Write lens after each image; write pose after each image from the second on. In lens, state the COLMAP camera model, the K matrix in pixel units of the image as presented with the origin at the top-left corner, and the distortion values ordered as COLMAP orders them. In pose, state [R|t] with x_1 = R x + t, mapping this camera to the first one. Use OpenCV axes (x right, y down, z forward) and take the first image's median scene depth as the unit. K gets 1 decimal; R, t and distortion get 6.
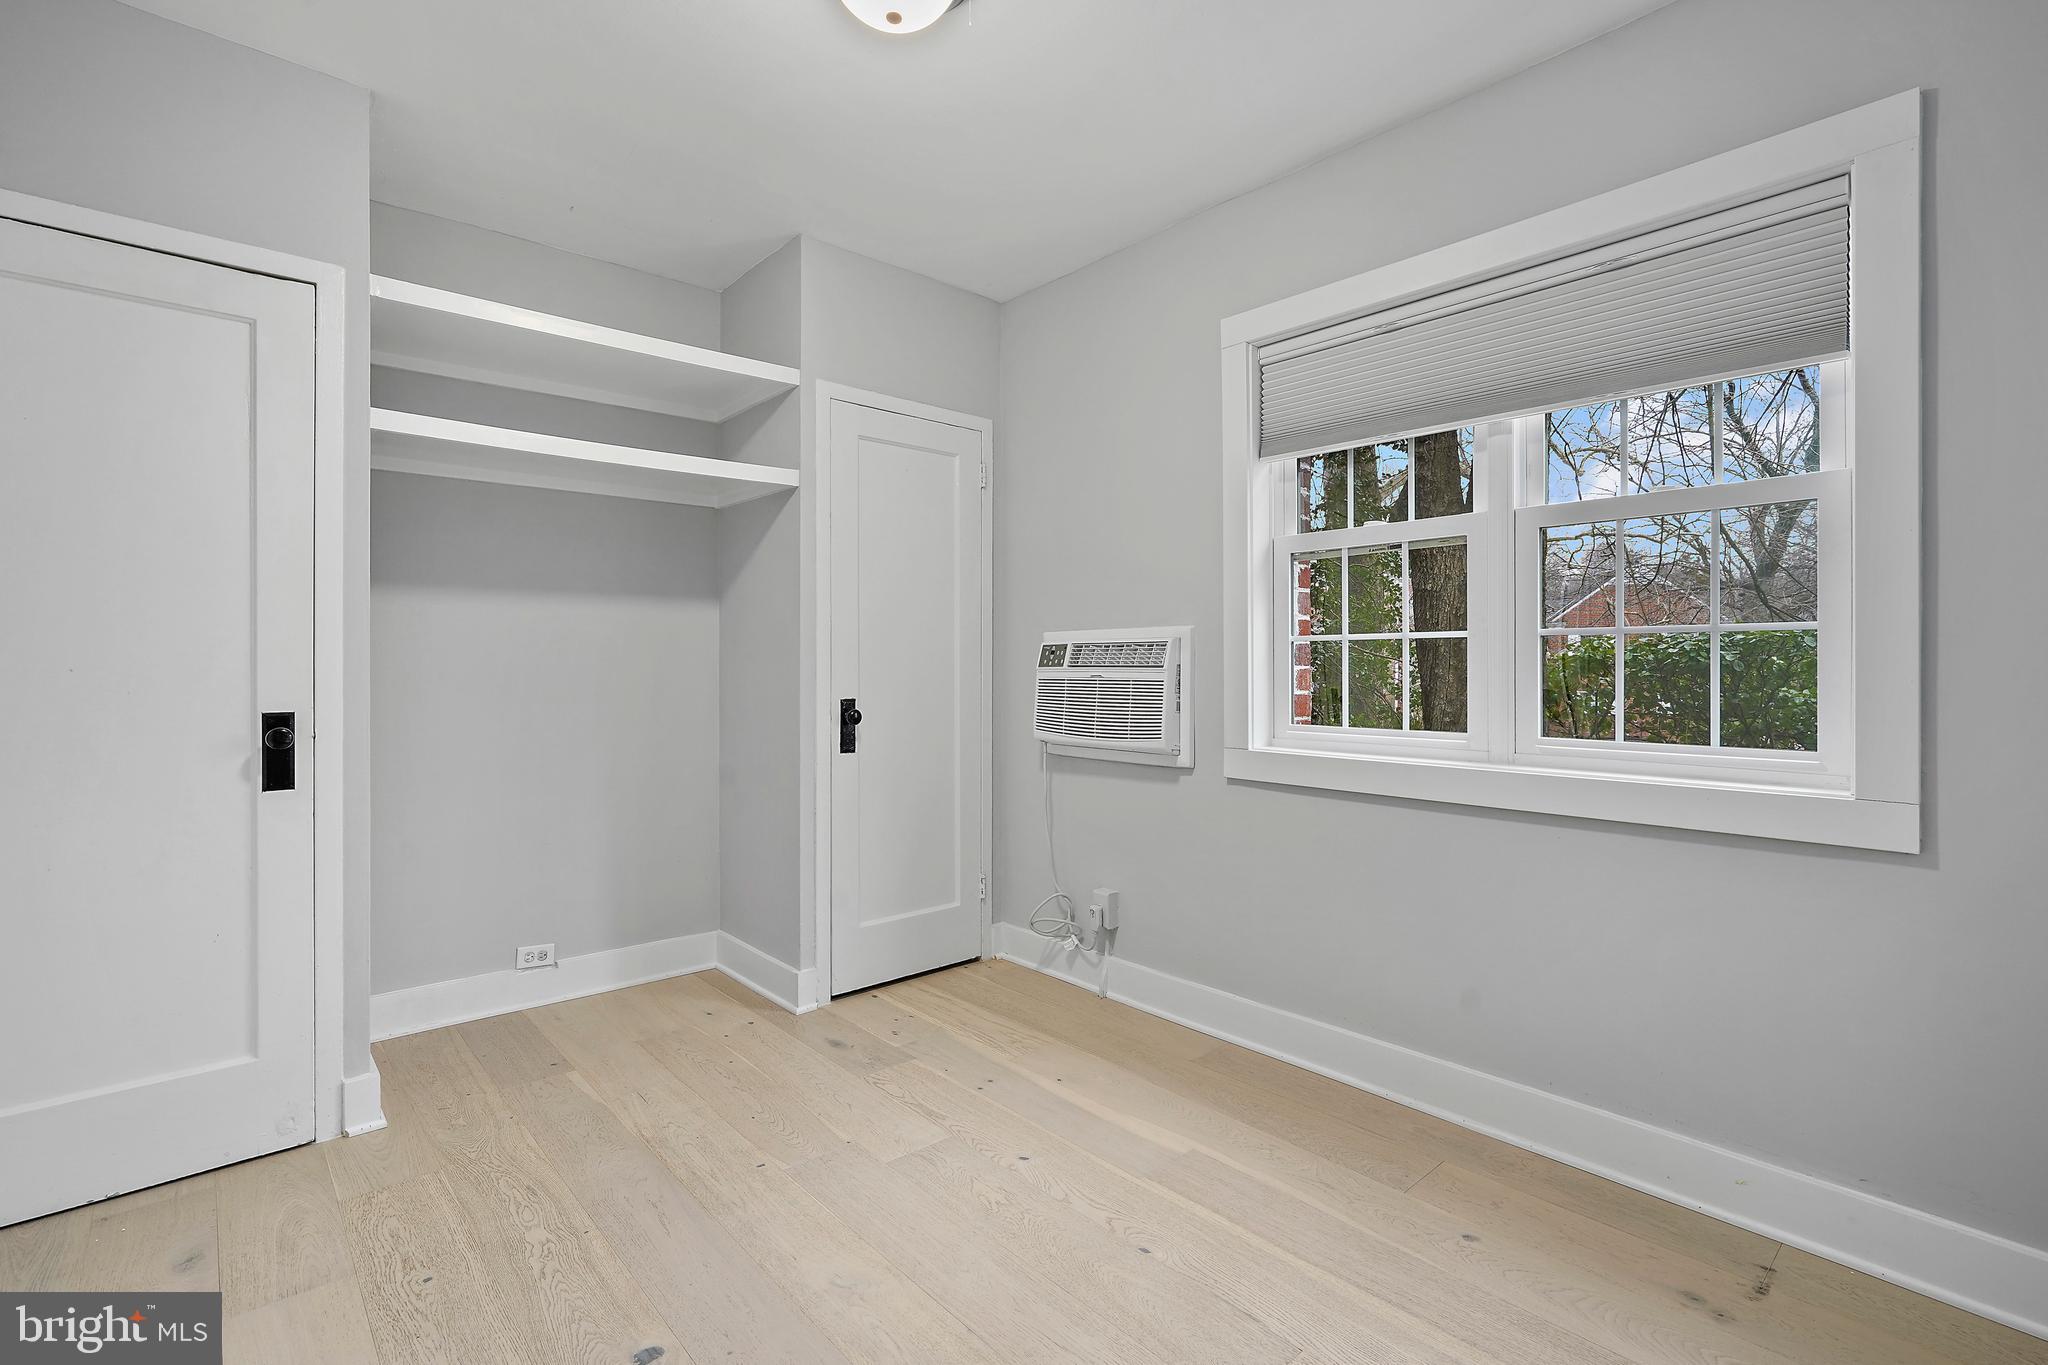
lens RADIAL K [[936.9, 0, 1023.0], [0, 936.9, 672.7], [0, 0, 1]] dist [0.003360, 0.000247]
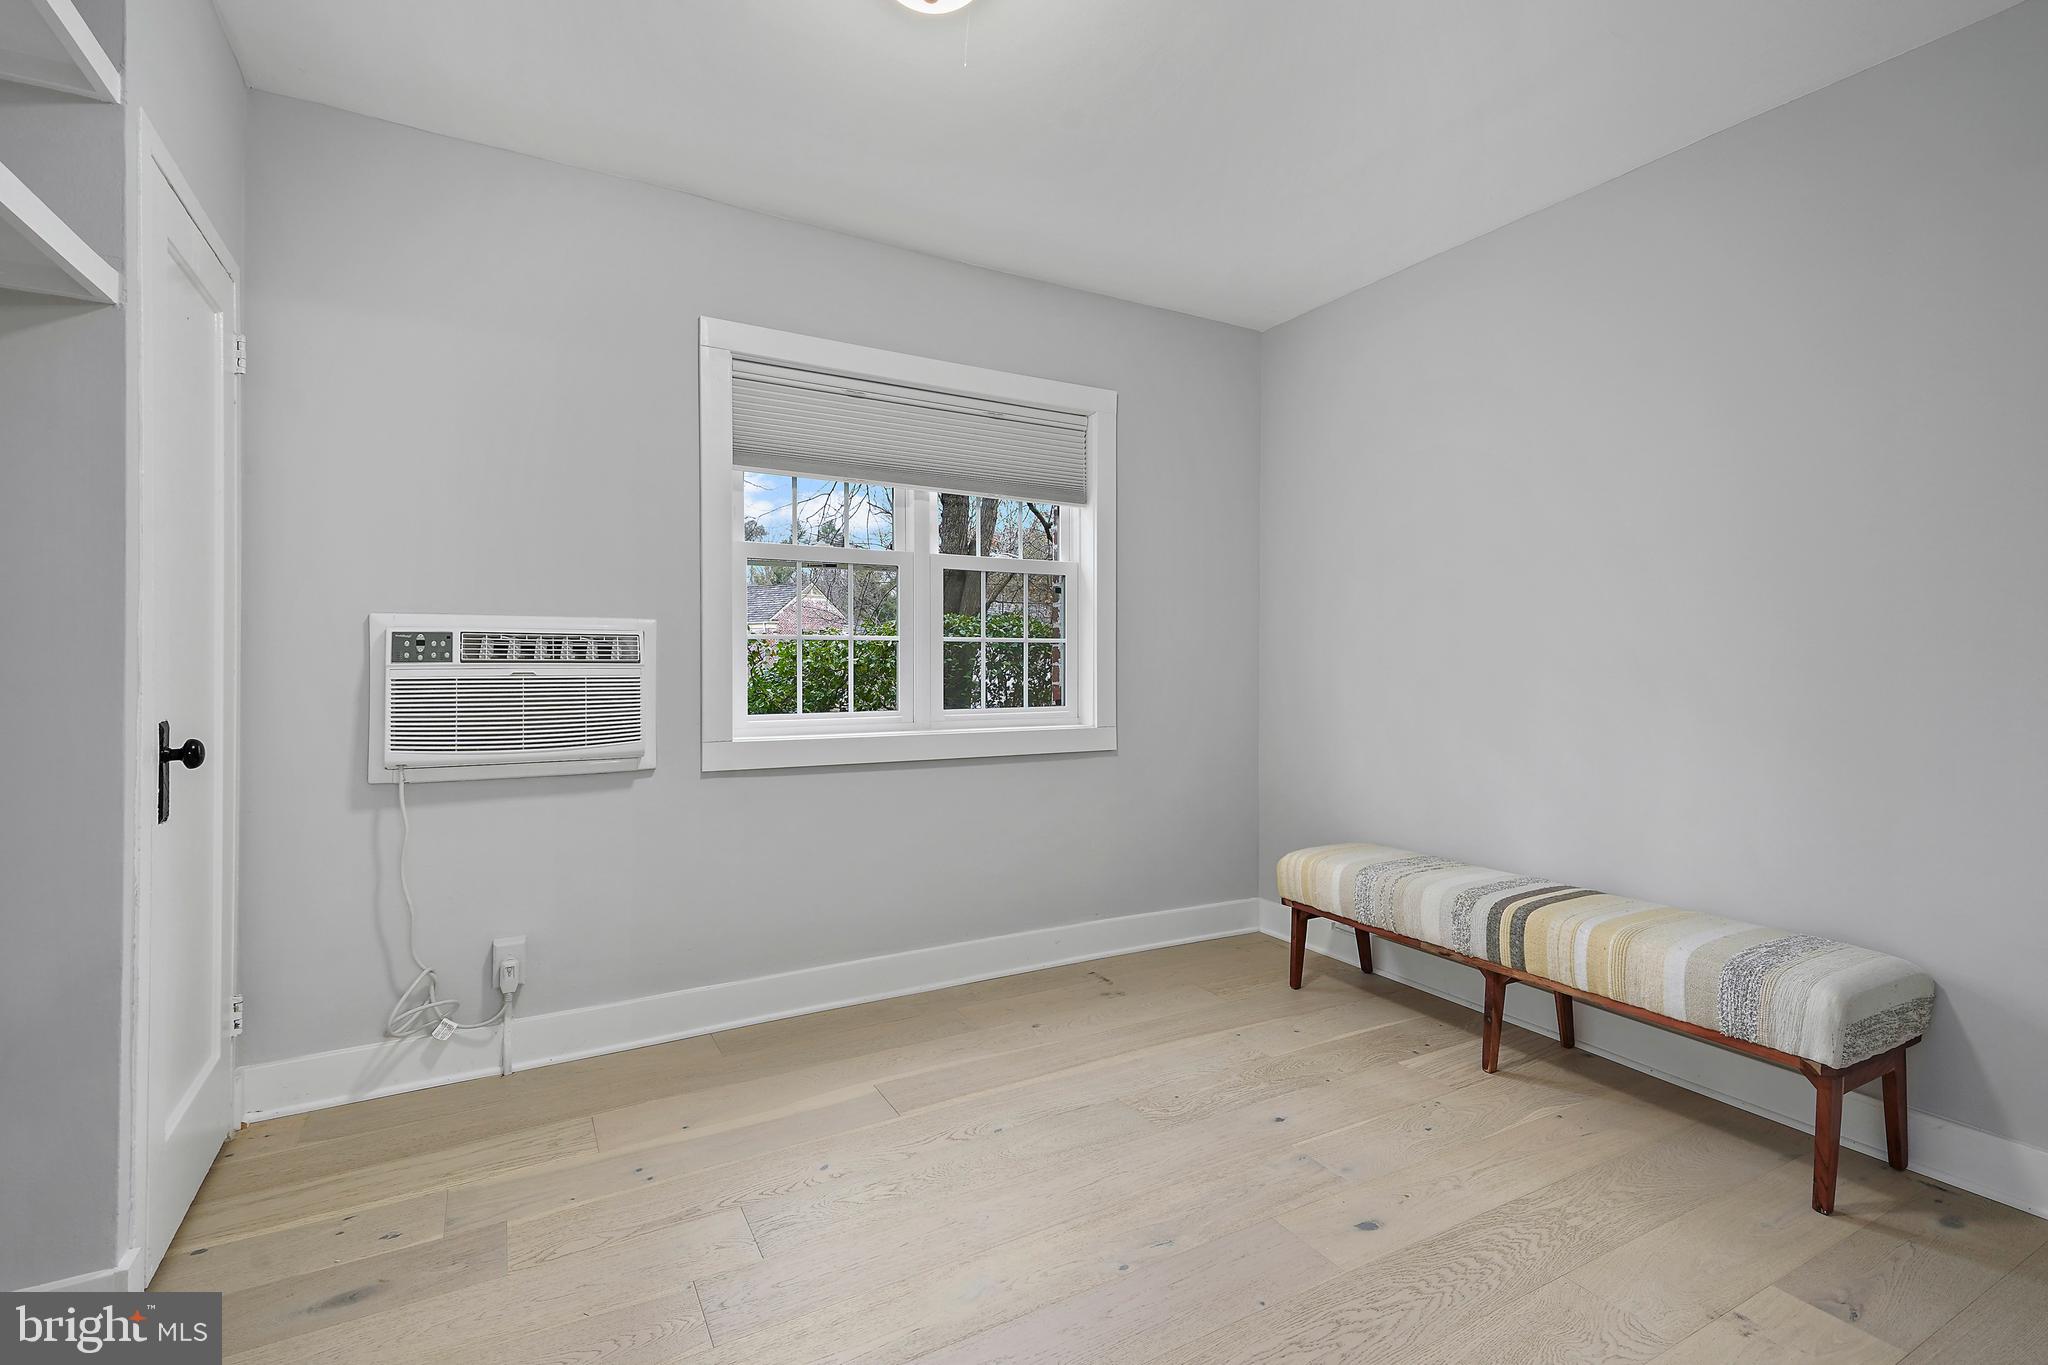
lens RADIAL K [[942.8, 0, 1022.4], [0, 942.8, 662.4], [0, 0, 1]] dist [0.025793, -0.000368]
pose [[0.207502, -0.002350, 0.978232, -0.705932], [0.004498, 0.999989, 0.001448, -0.006051], [-0.978224, 0.004100, 0.207511, 0.452439]]
